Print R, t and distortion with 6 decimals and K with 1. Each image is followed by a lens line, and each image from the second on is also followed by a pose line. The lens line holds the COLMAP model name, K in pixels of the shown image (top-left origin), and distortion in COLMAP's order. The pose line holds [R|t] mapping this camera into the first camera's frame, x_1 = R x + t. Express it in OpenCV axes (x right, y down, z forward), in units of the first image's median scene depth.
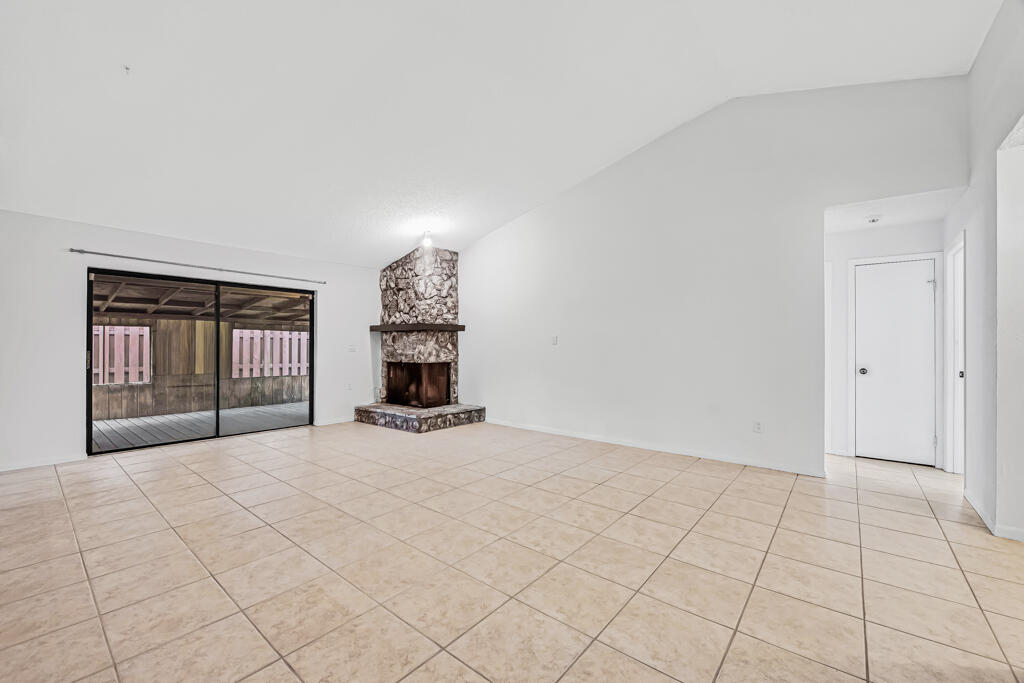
lens RADIAL K [[415.6, 0, 499.4], [0, 415.6, 342.0], [0, 0, 1]] dist [-0.013817, -0.000318]
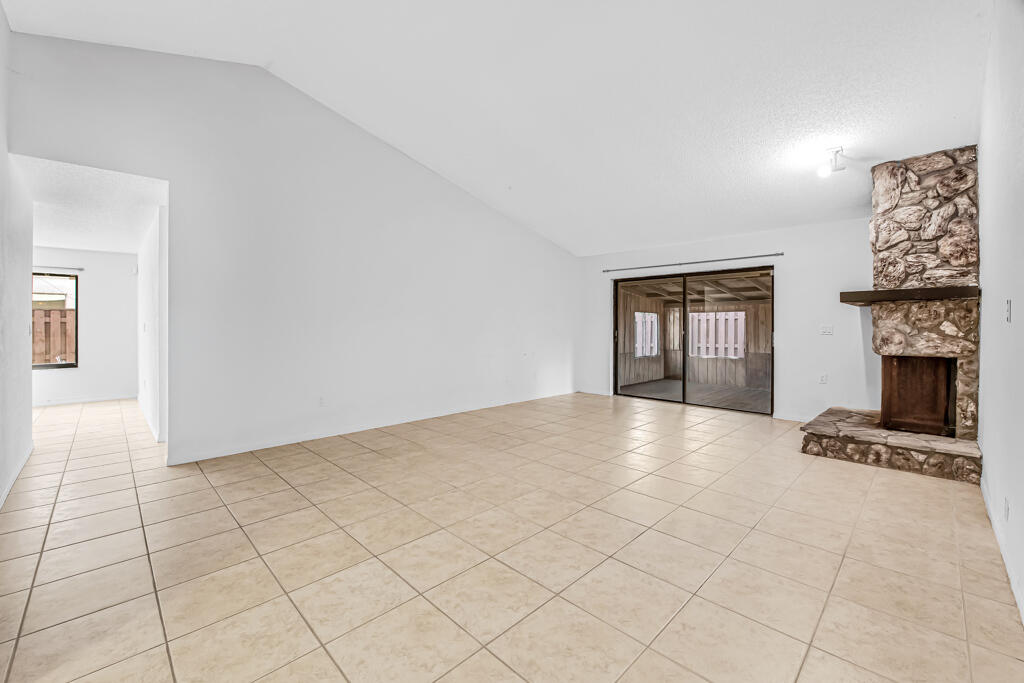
lens RADIAL K [[413.3, 0, 509.1], [0, 413.3, 323.3], [0, 0, 1]] dist [-0.018227, -0.000275]
pose [[-0.086074, -0.010159, -0.996237, 0.470675], [0.008461, 0.999904, -0.010928, 0.005470], [0.996253, -0.009370, -0.085979, 0.502086]]
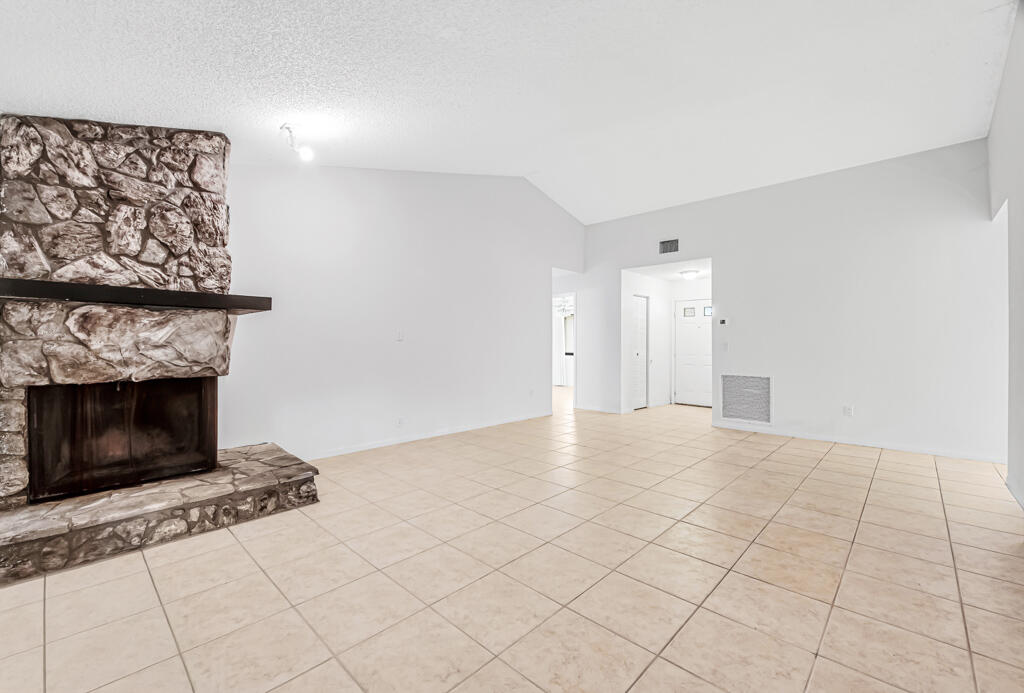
lens RADIAL K [[427.7, 0, 496.8], [0, 427.7, 343.1], [0, 0, 1]] dist [-0.012940, -0.000040]
pose [[0.072548, -0.002671, 0.997361, -0.653038], [-0.014249, 0.999892, 0.003715, 0.004512], [-0.997263, -0.014481, 0.072502, 0.640497]]
